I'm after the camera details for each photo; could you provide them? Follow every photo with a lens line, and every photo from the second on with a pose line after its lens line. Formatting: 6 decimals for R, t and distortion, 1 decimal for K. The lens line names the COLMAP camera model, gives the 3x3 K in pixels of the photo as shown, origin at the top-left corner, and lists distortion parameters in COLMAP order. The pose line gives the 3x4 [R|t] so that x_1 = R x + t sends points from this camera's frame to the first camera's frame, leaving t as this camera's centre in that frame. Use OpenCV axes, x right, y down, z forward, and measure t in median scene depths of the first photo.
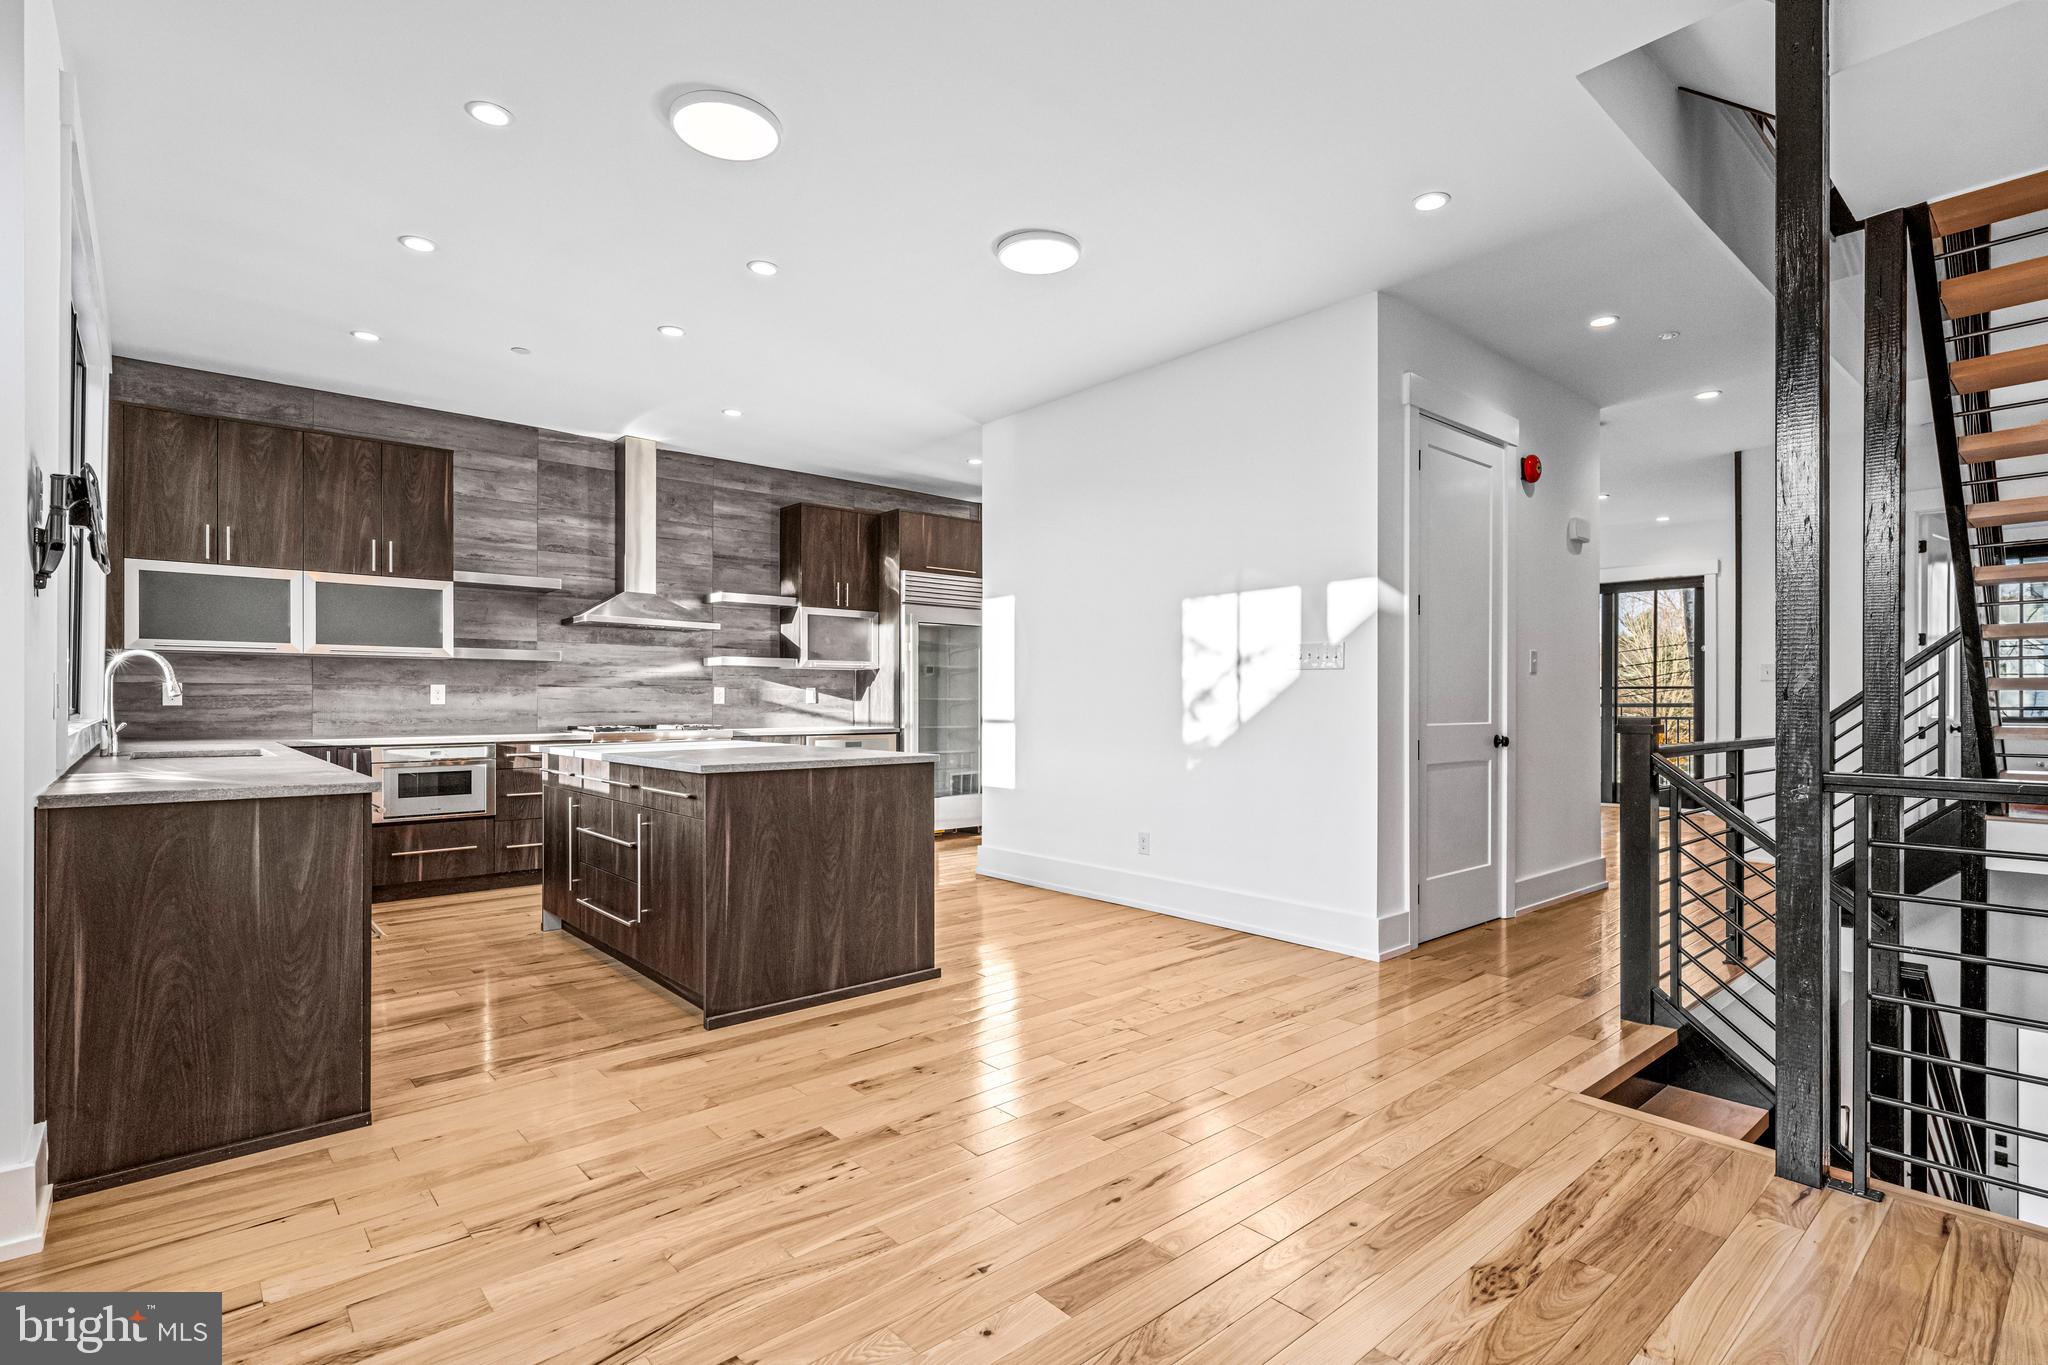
lens RADIAL K [[989.8, 0, 1024.6], [0, 989.8, 703.0], [0, 0, 1]] dist [0.003330, -0.000270]
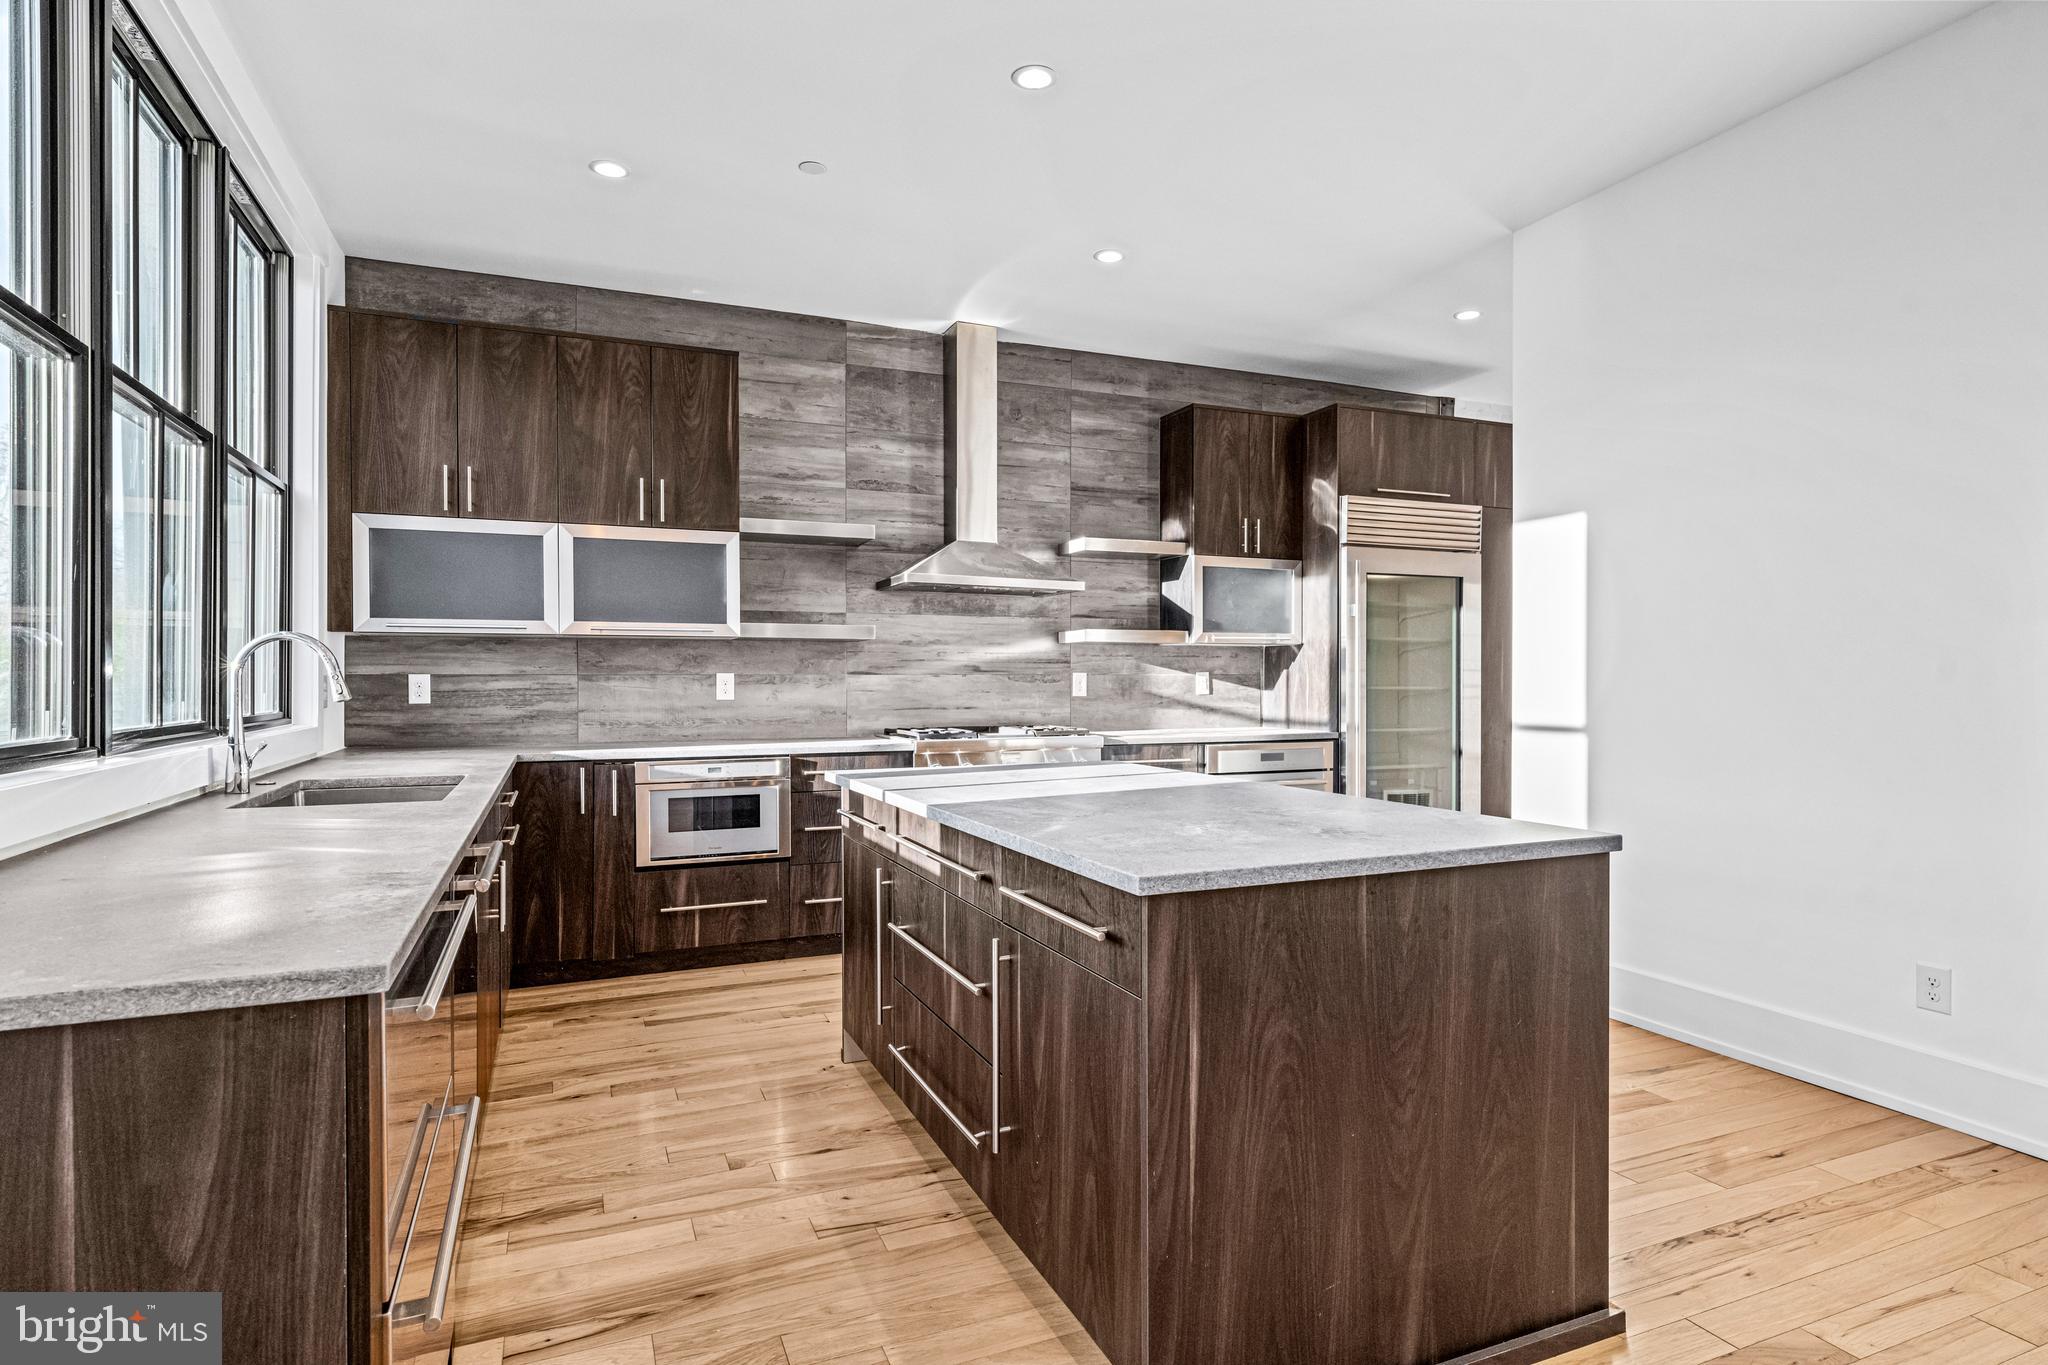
lens RADIAL K [[1066.4, 0, 1014.4], [0, 1066.4, 691.1], [0, 0, 1]] dist [0.006293, -0.002075]
pose [[0.948234, 0.000613, -0.317572, -0.139663], [0.002624, 0.999949, 0.009766, -0.013333], [0.317562, -0.010093, 0.948184, 0.329246]]
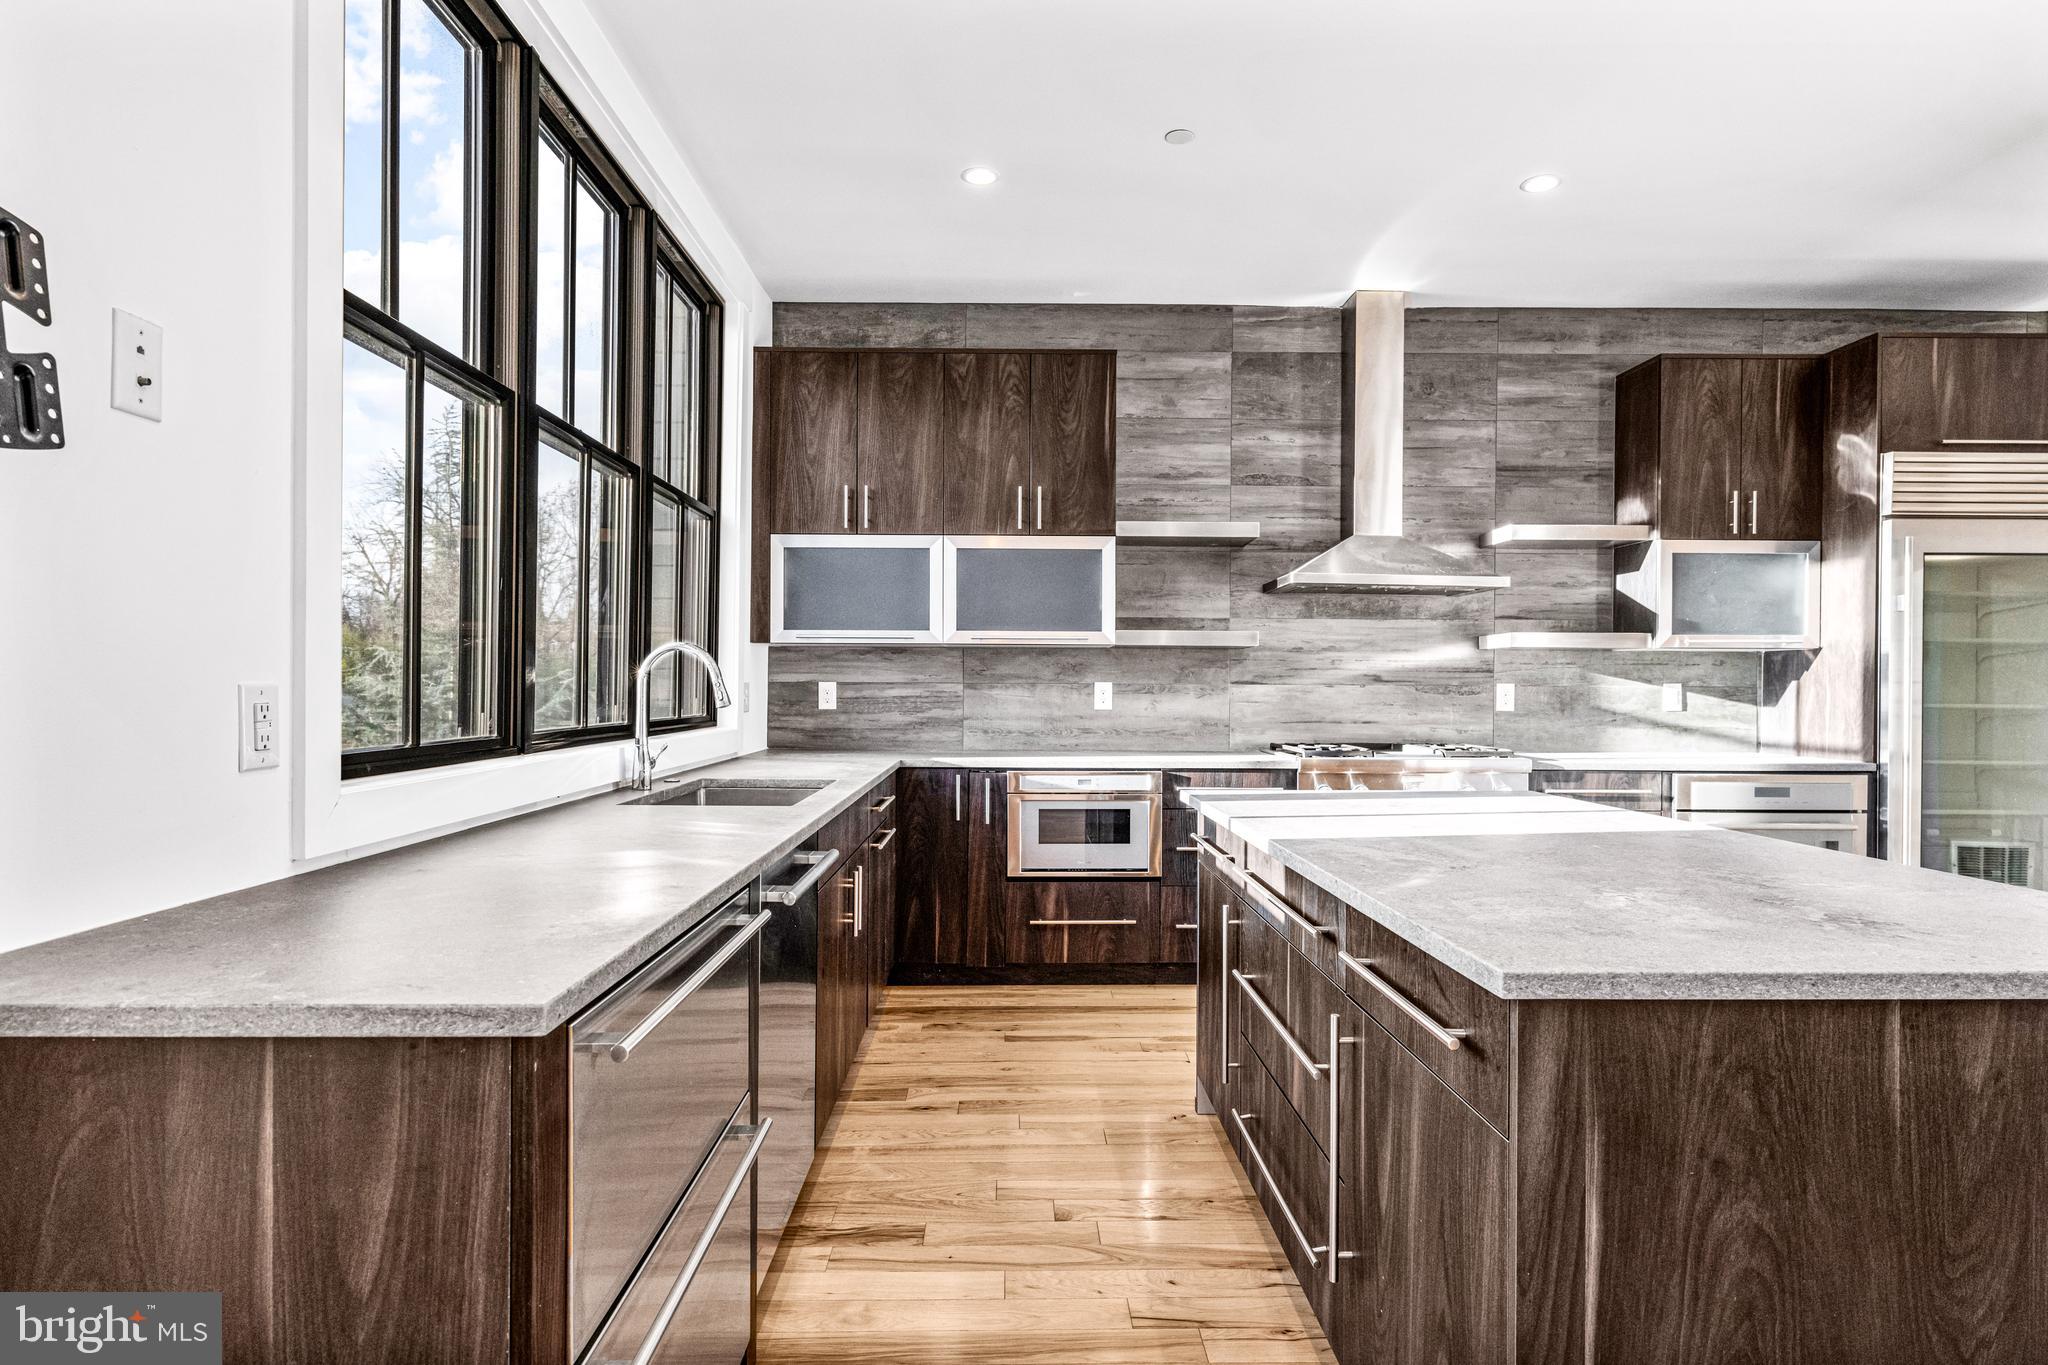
lens RADIAL K [[1066.4, 0, 1028.0], [0, 1066.4, 693.7], [0, 0, 1]] dist [0.006293, -0.002075]
pose [[0.761840, 0.006377, -0.647734, -0.136160], [-0.004624, 0.999980, 0.004407, -0.014283], [0.647749, -0.000363, 0.761854, 0.394499]]
